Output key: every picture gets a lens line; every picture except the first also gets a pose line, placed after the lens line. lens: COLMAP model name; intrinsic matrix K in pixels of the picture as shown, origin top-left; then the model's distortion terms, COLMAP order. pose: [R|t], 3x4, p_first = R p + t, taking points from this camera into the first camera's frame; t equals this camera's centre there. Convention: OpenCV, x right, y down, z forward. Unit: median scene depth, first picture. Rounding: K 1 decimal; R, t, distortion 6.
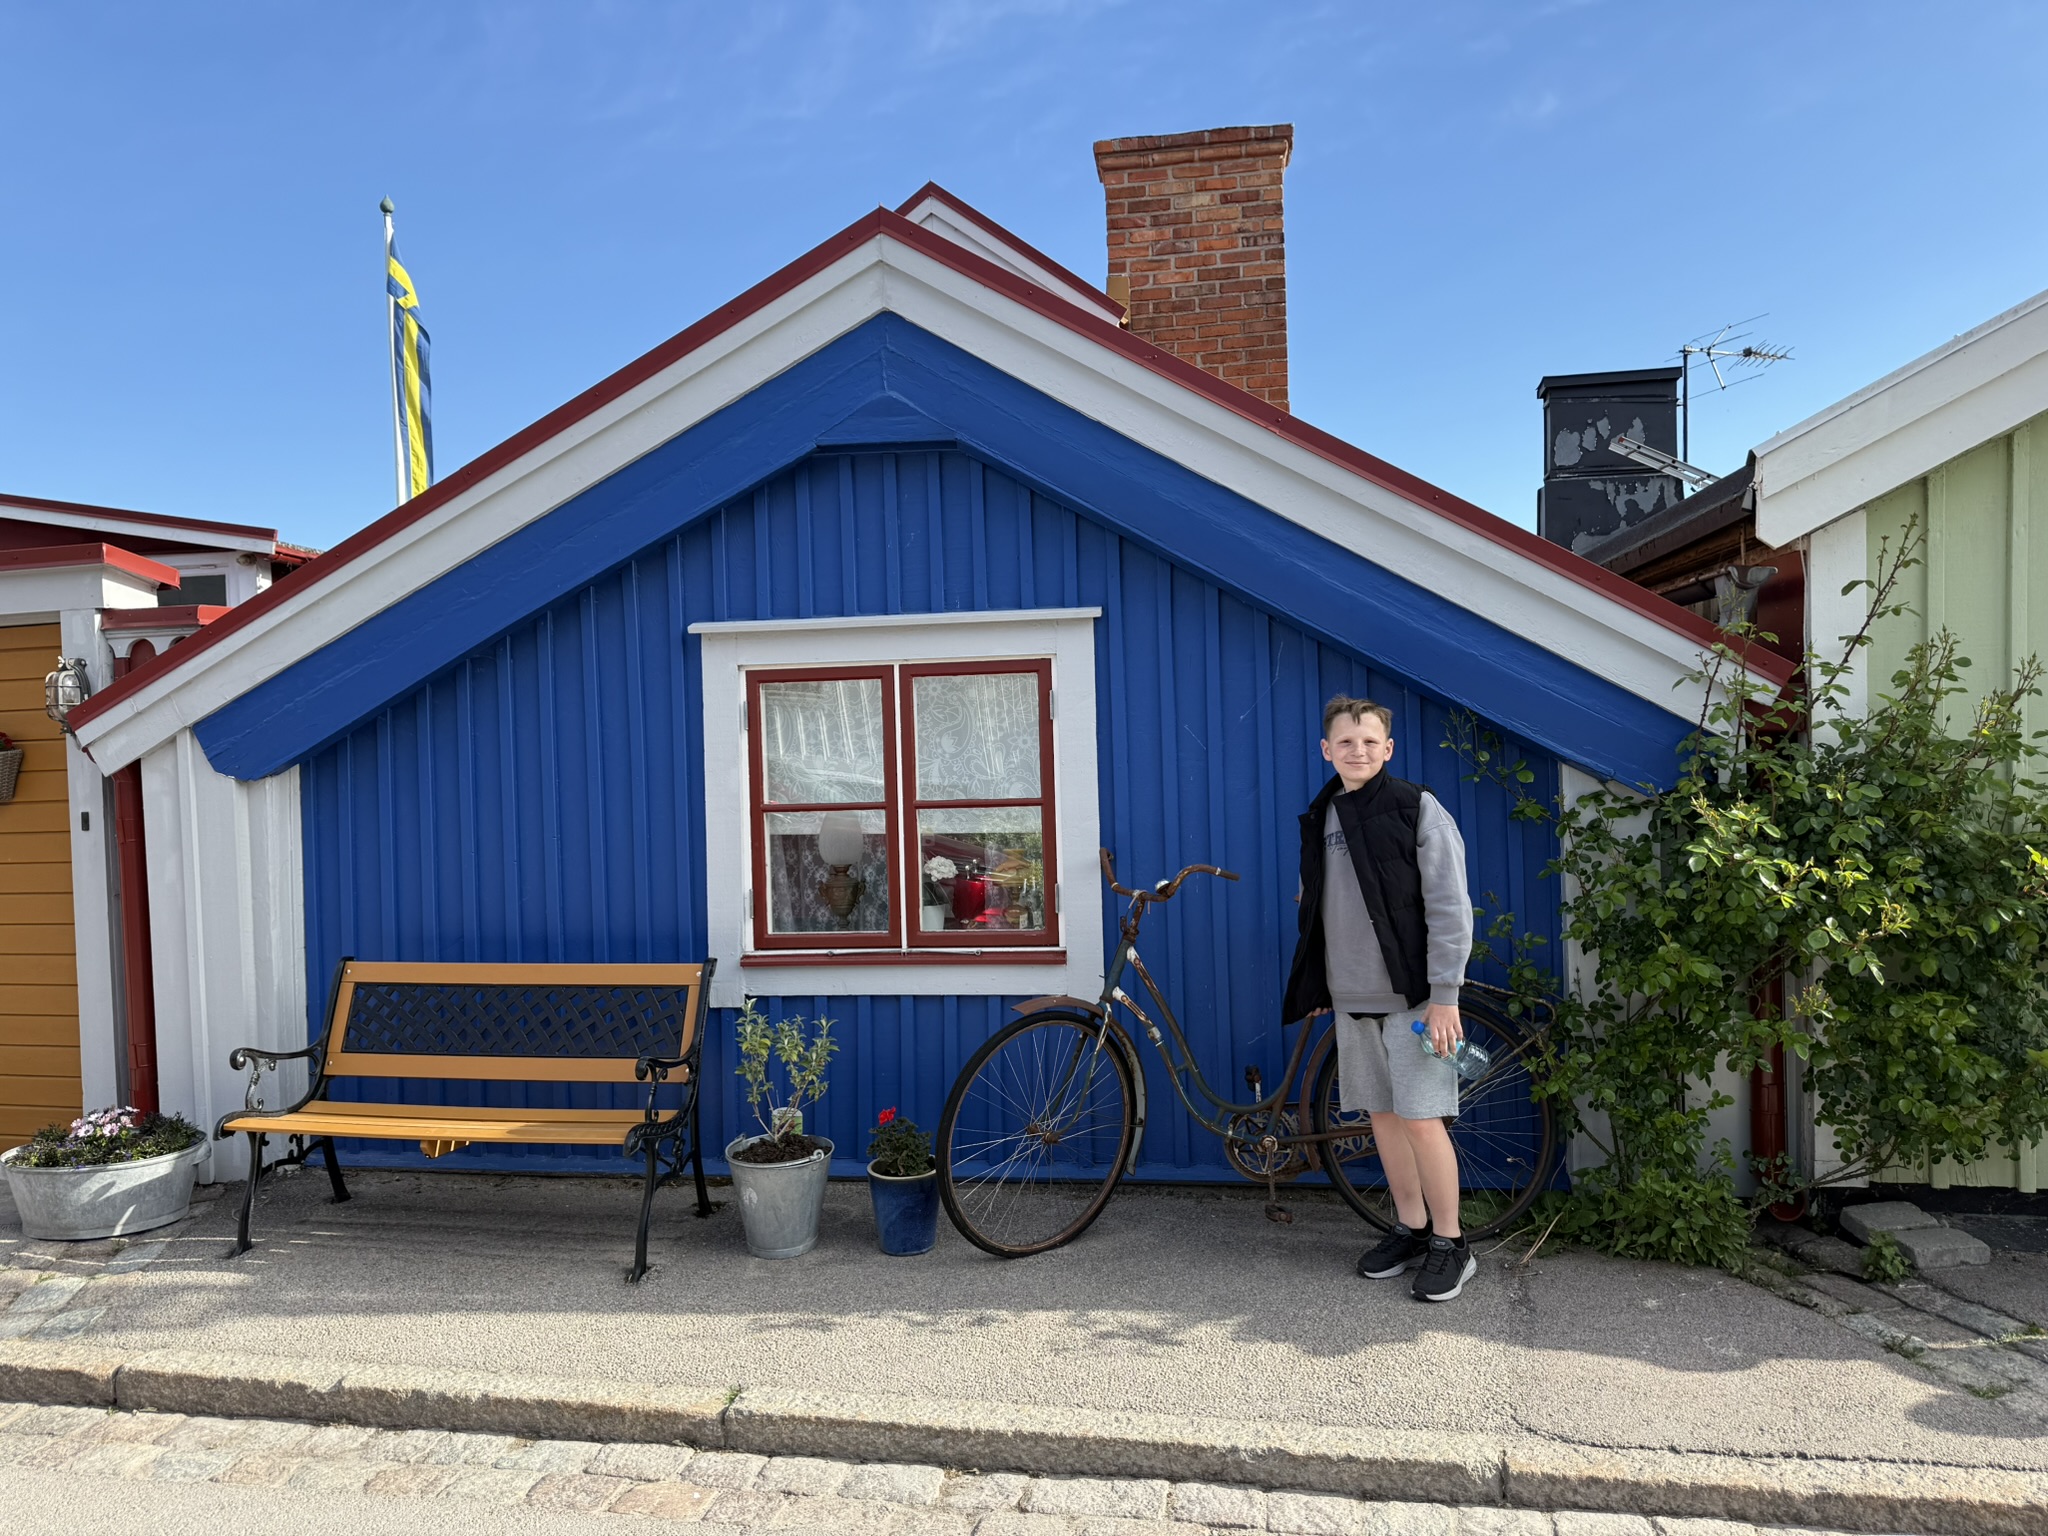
lens RADIAL K [[1532.8, 0, 1024.0], [0, 1532.8, 768.0], [0, 0, 1]] dist [0.011182, -0.000397]
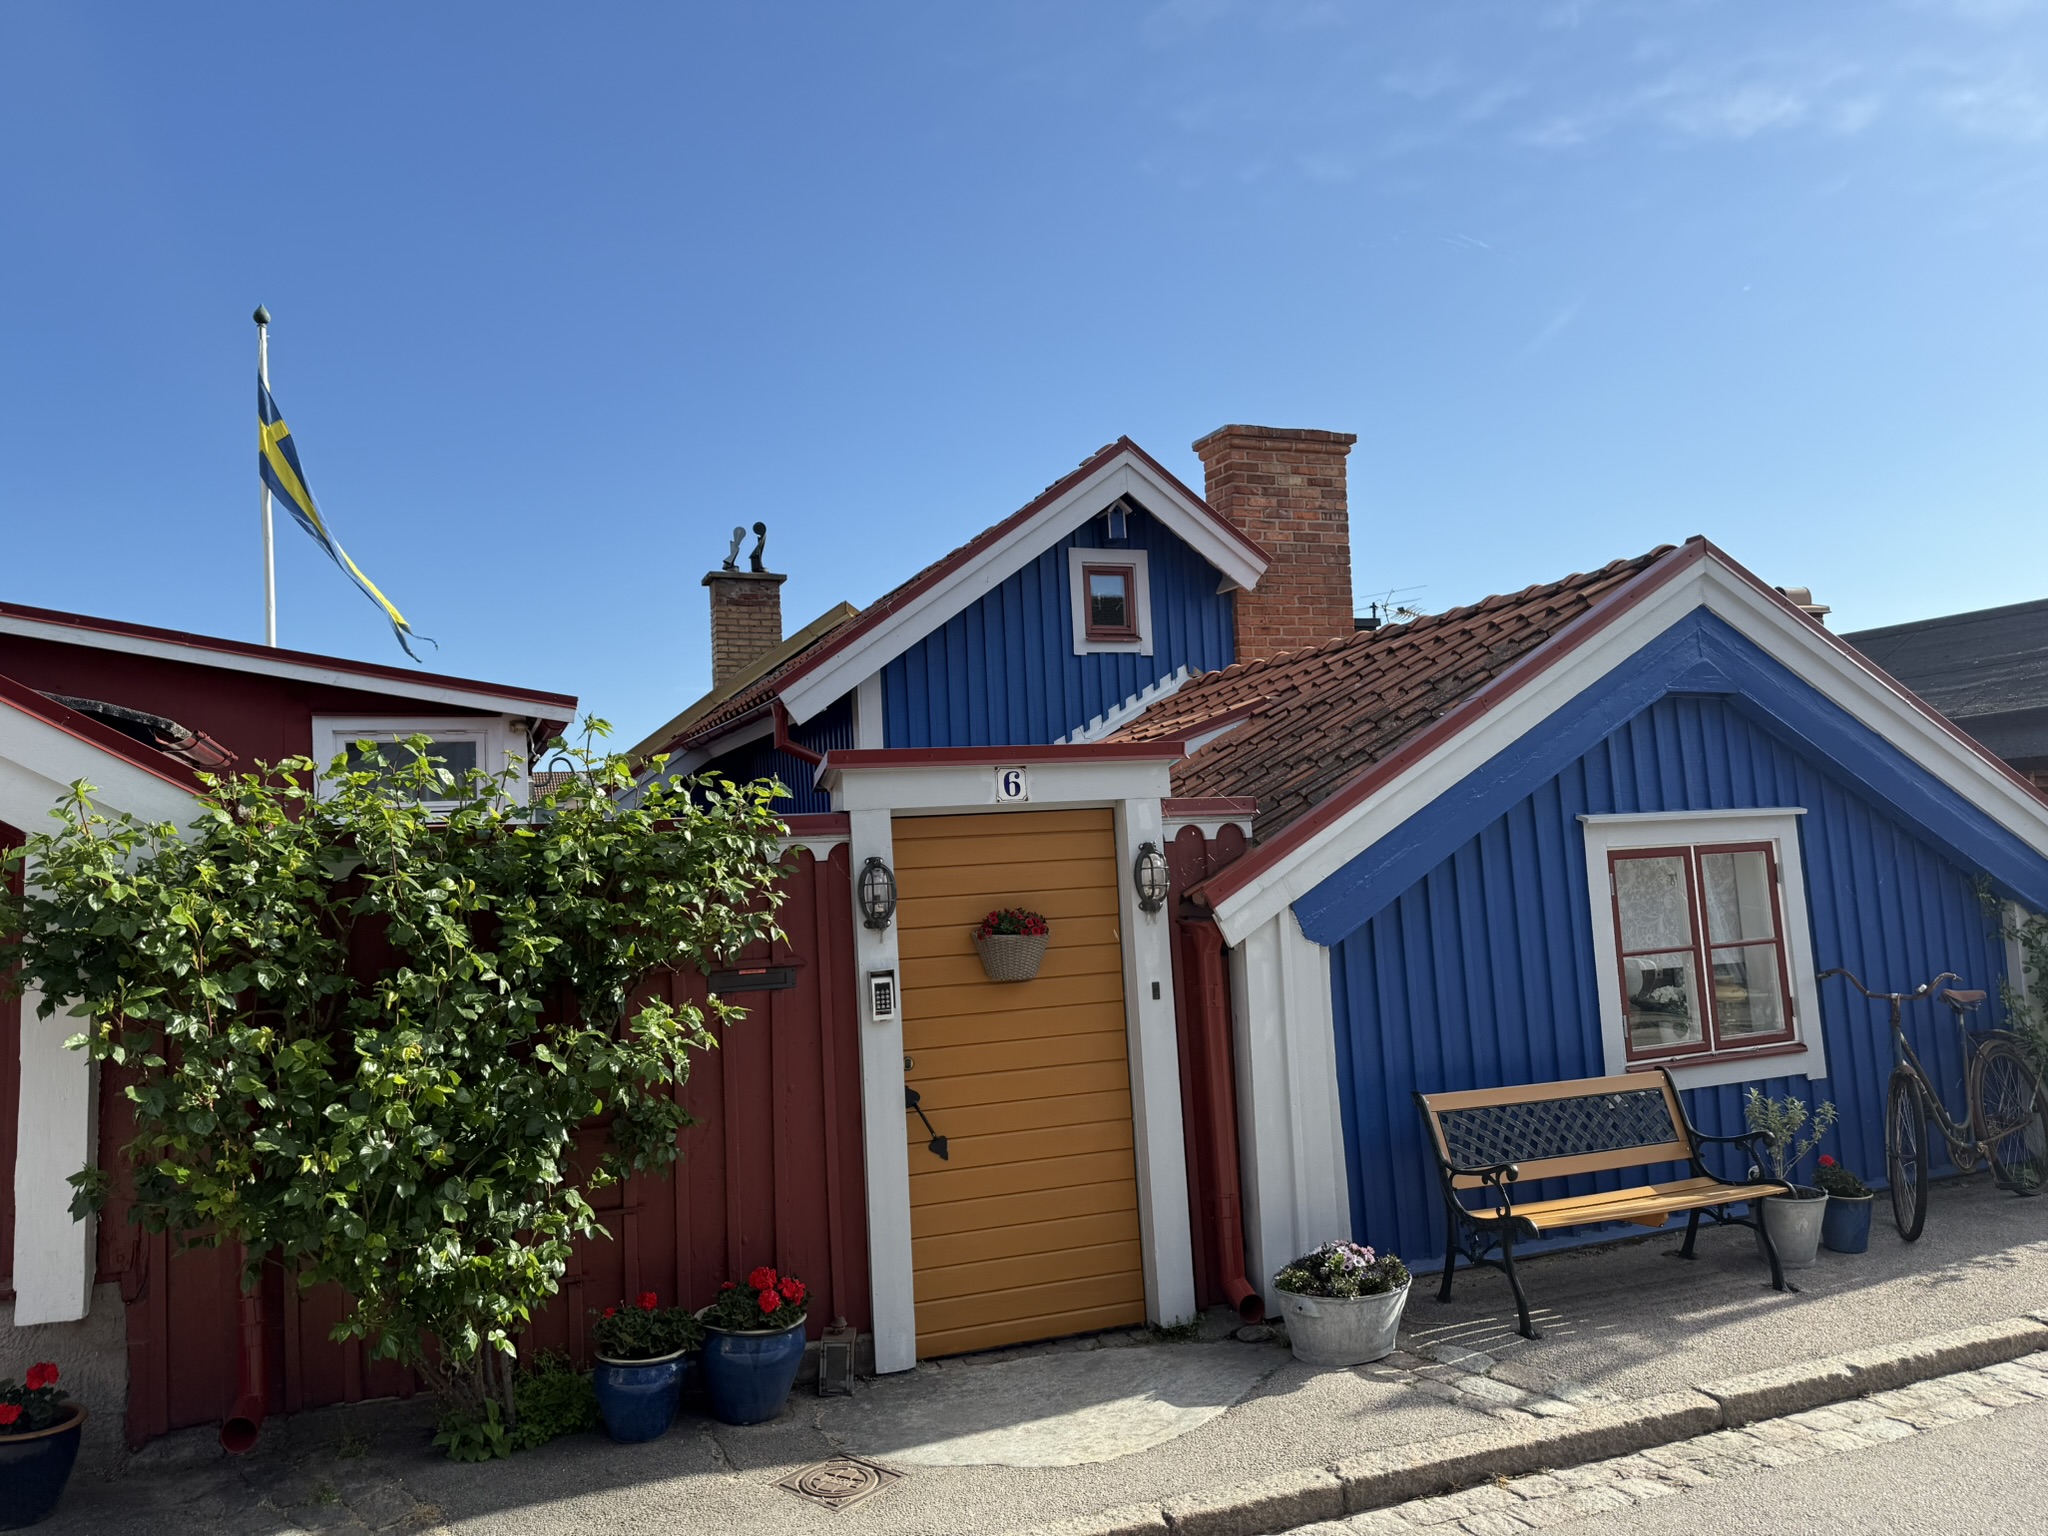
lens RADIAL K [[1471.6, 0, 1024.0], [0, 1471.6, 768.0], [0, 0, 1]] dist [0.028097, -0.086546]
pose [[0.858506, 0.023760, 0.512252, -1.310656], [0.031194, 0.994656, -0.098415, -0.025143], [-0.511853, 0.100469, 0.853178, 0.149171]]
